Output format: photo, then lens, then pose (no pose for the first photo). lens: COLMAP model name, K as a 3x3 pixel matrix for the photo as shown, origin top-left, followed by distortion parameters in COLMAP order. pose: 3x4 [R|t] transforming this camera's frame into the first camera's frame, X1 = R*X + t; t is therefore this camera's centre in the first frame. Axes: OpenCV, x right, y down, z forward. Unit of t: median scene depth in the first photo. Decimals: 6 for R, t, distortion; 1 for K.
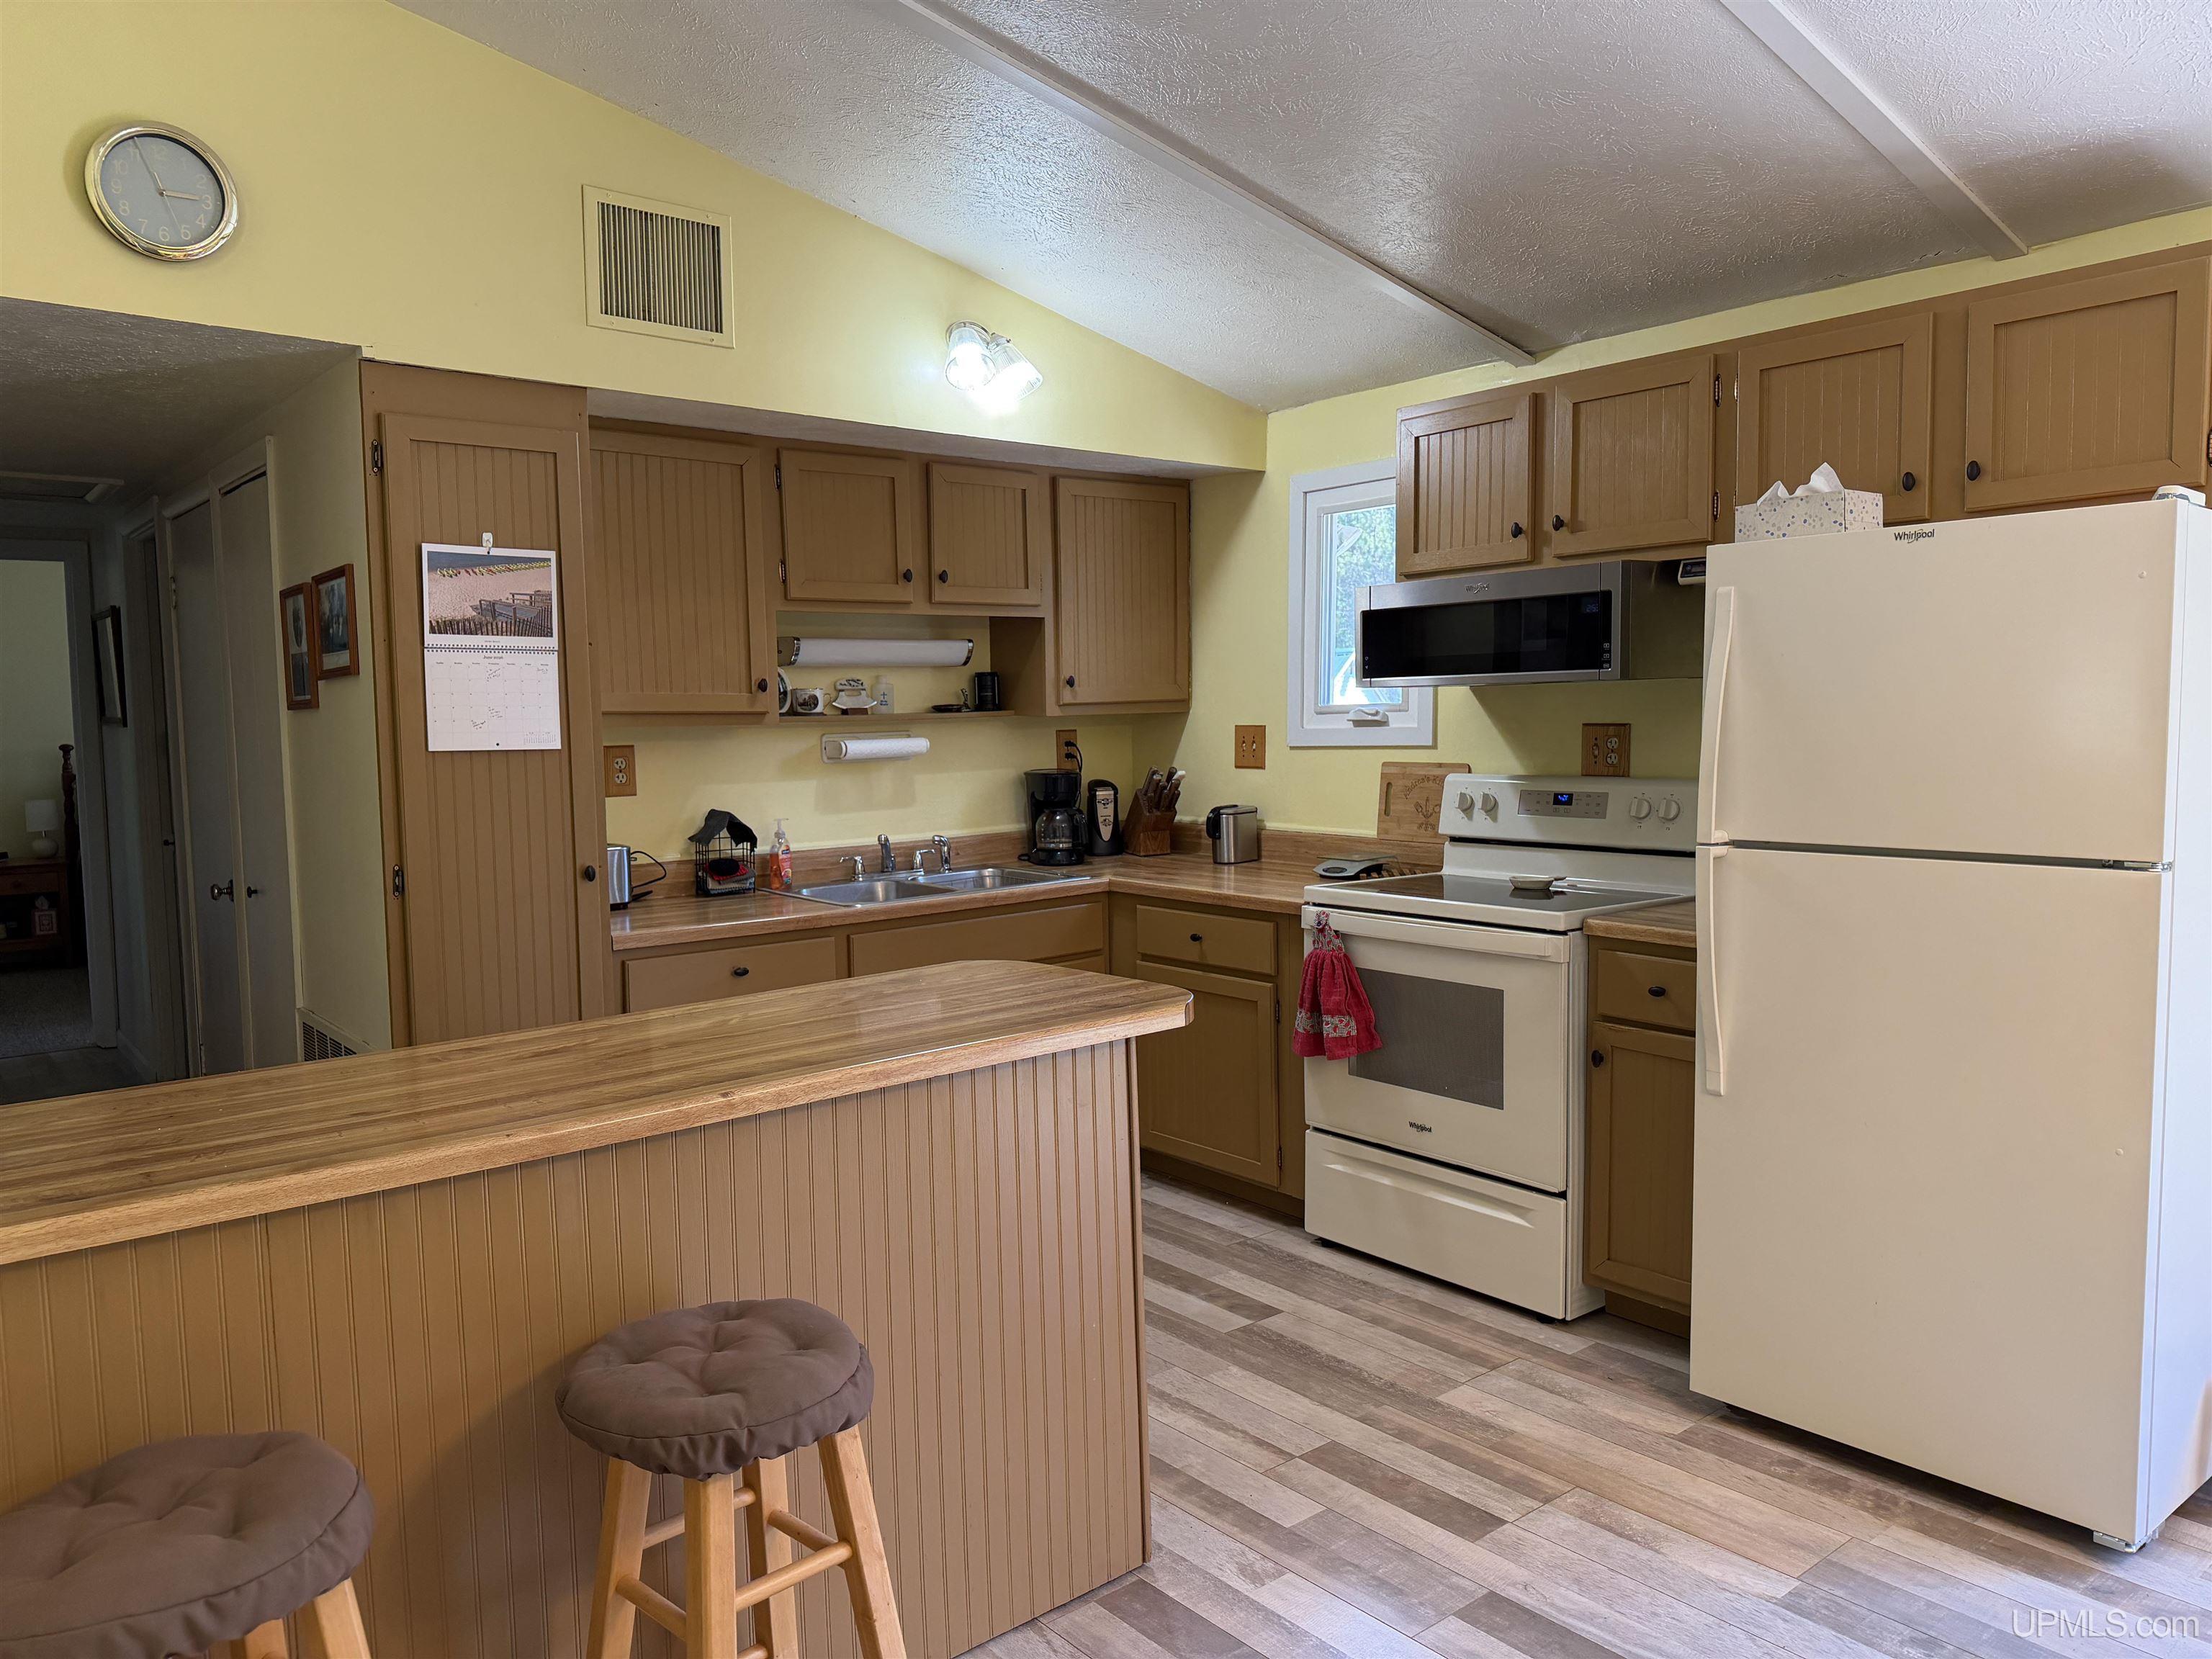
lens RADIAL K [[1544.0, 0, 1096.8], [0, 1544.0, 834.6], [0, 0, 1]] dist [0.130637, -0.200964]
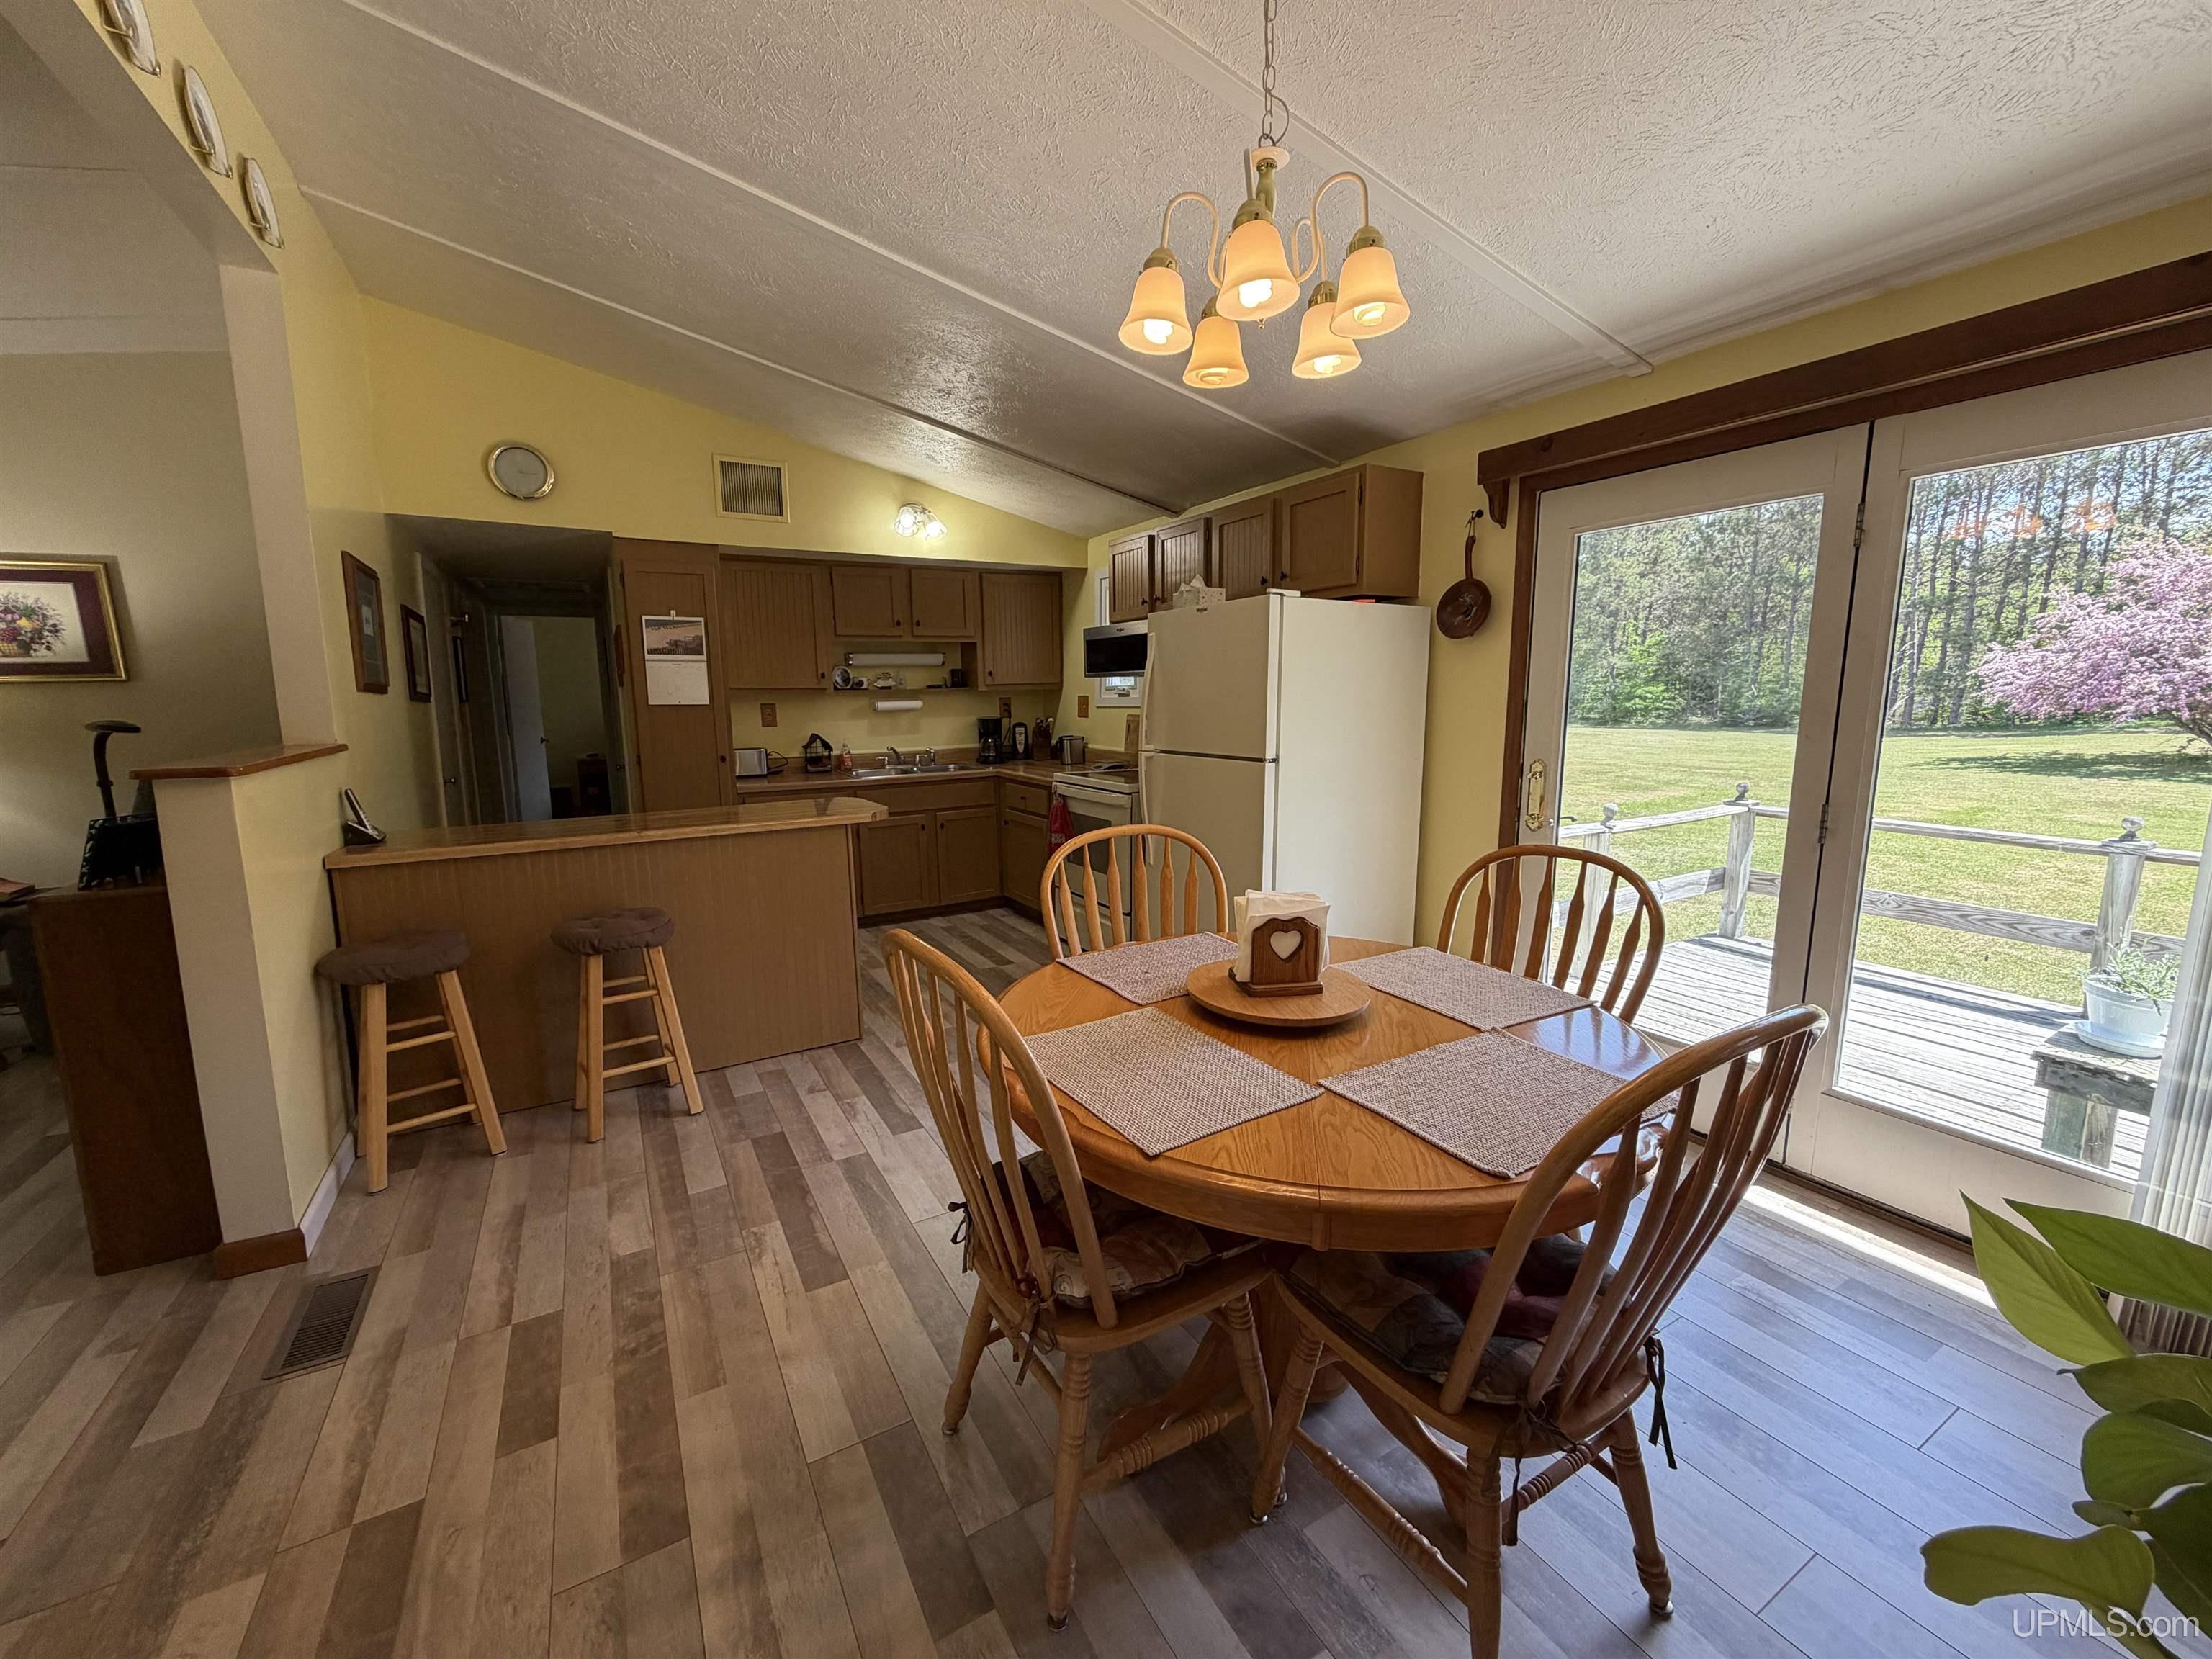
lens RADIAL K [[883.1, 0, 1099.6], [0, 883.1, 824.9], [0, 0, 1]] dist [0.005837, -0.002781]
pose [[0.986205, 0.029850, -0.162815, 0.393135], [-0.017864, 0.997054, 0.074592, 0.013309], [0.164562, -0.070655, 0.983833, -0.176060]]
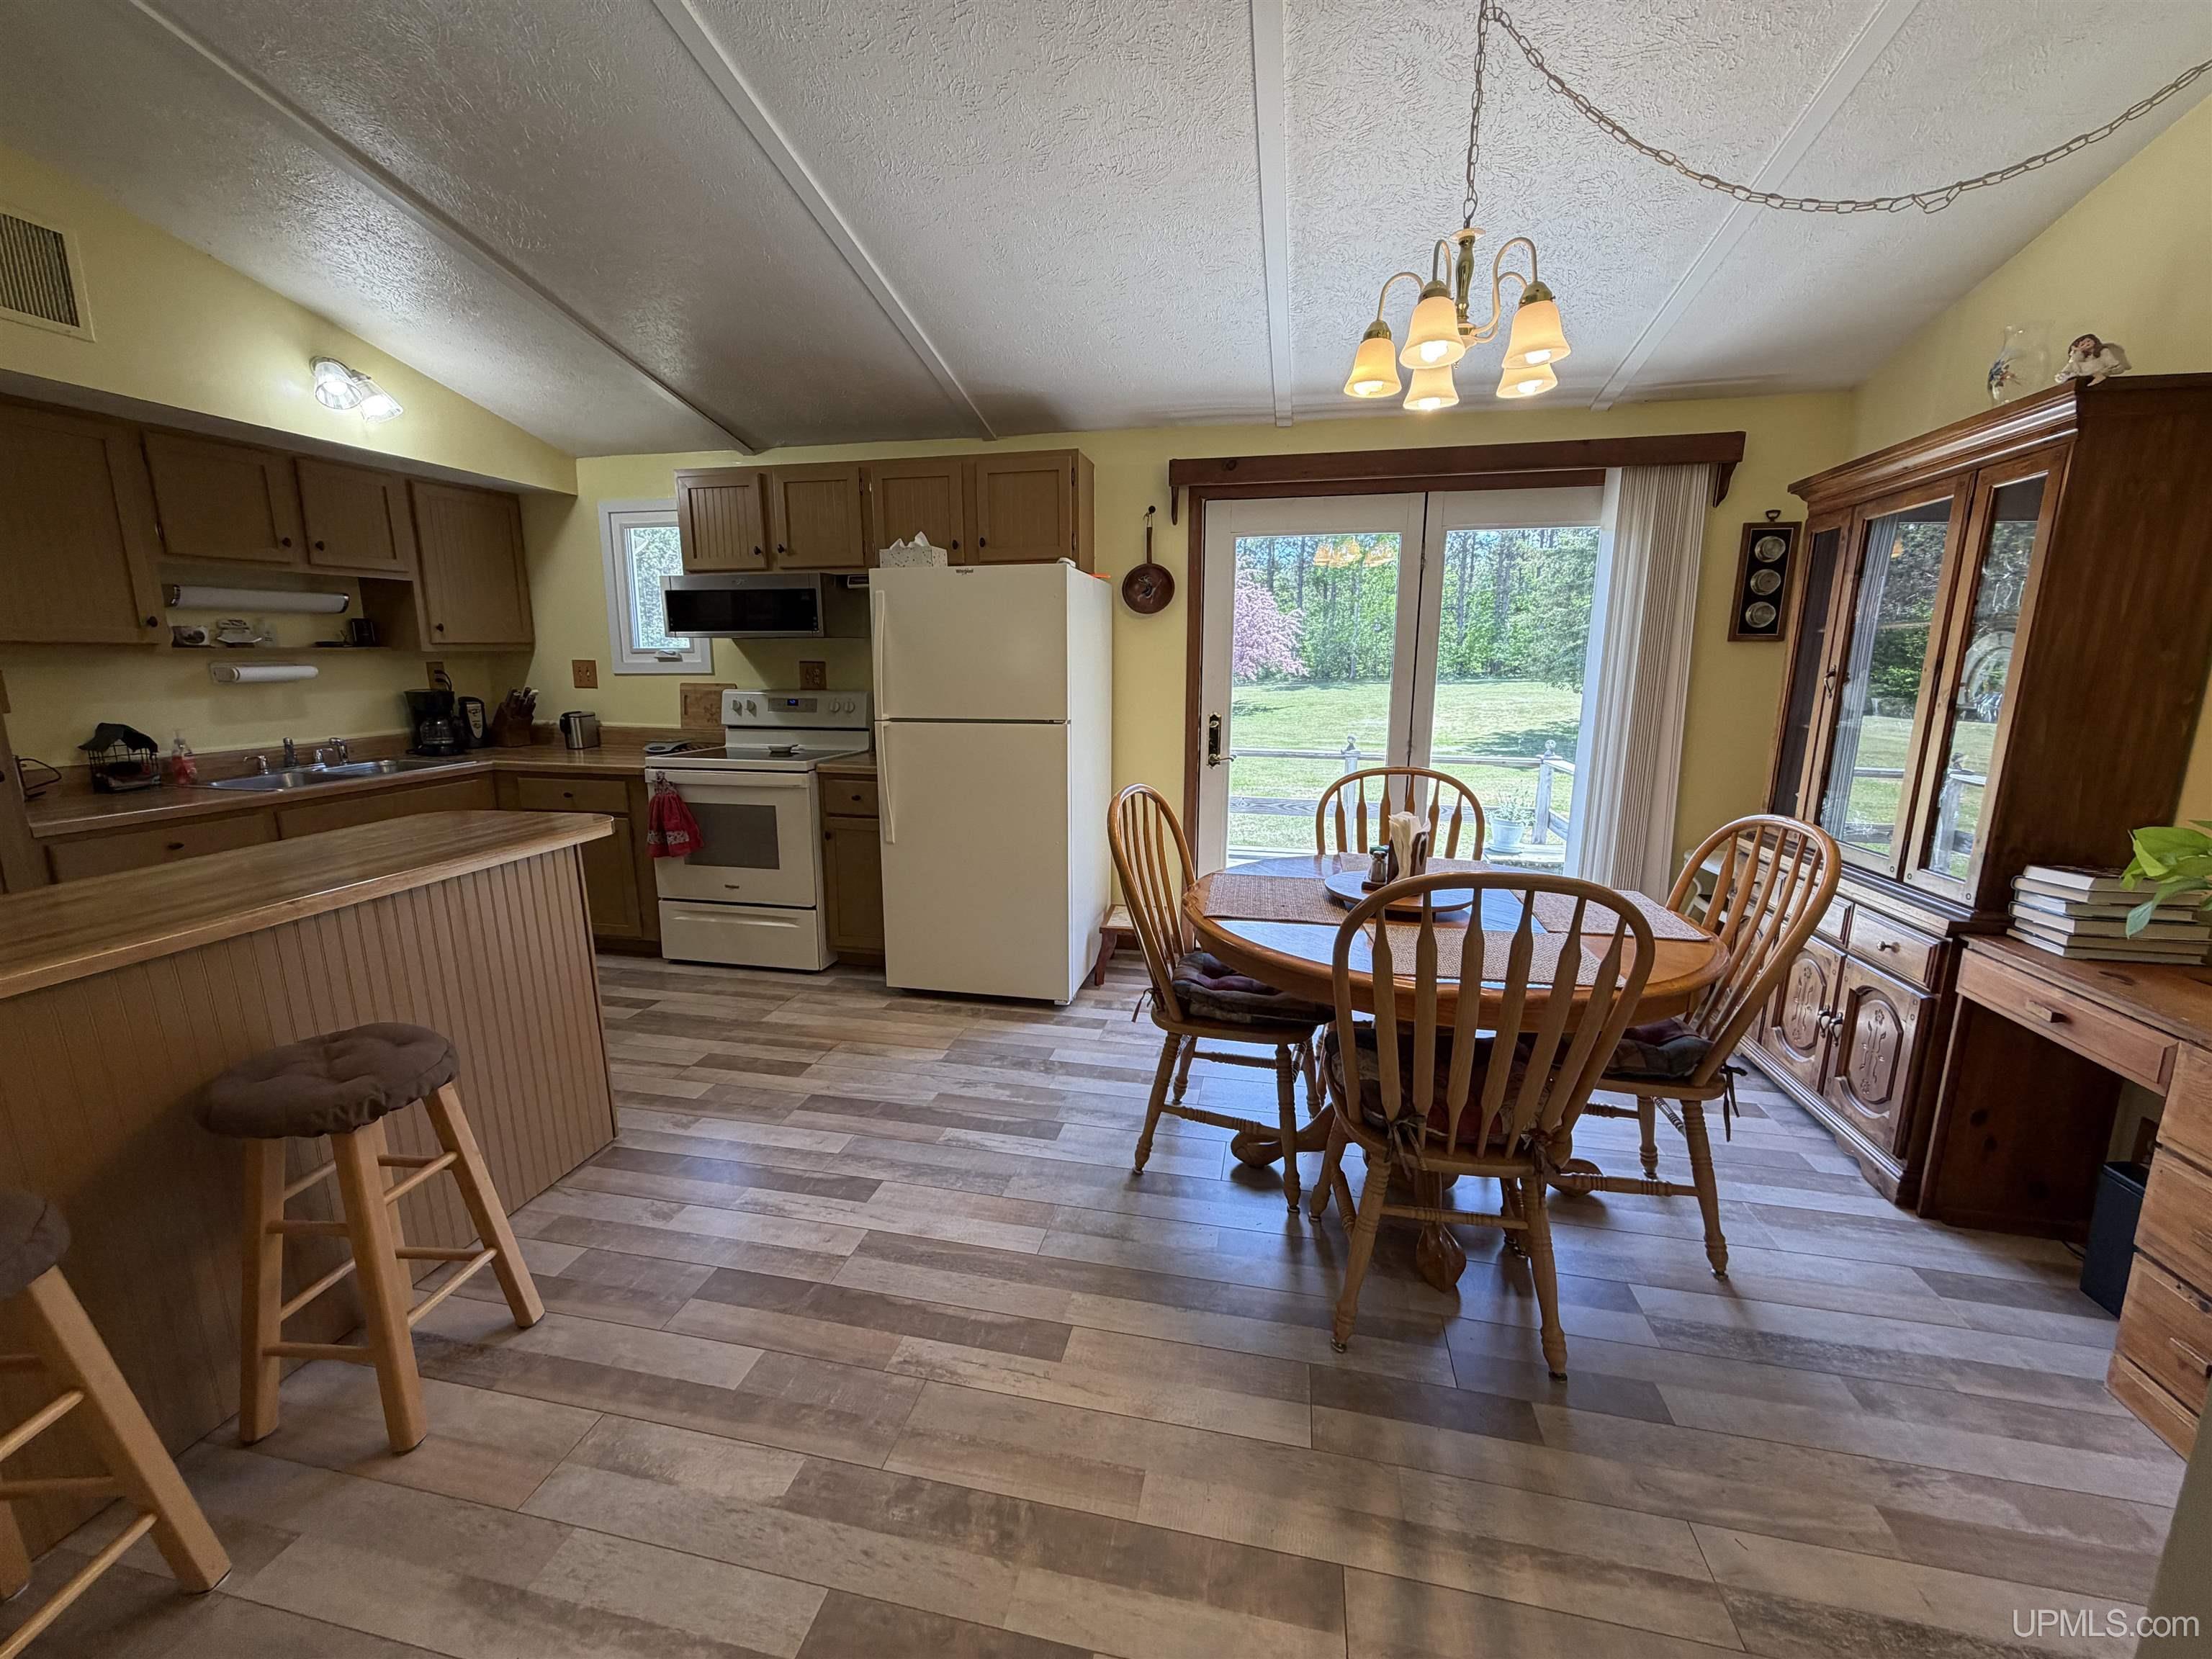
lens RADIAL K [[883.1, 0, 1099.6], [0, 883.1, 824.9], [0, 0, 1]] dist [0.005837, -0.002781]
pose [[0.784055, -0.100709, 0.612466, -0.072272], [0.036977, 0.992575, 0.115875, 0.013331], [-0.619588, -0.068205, 0.781958, -0.052674]]
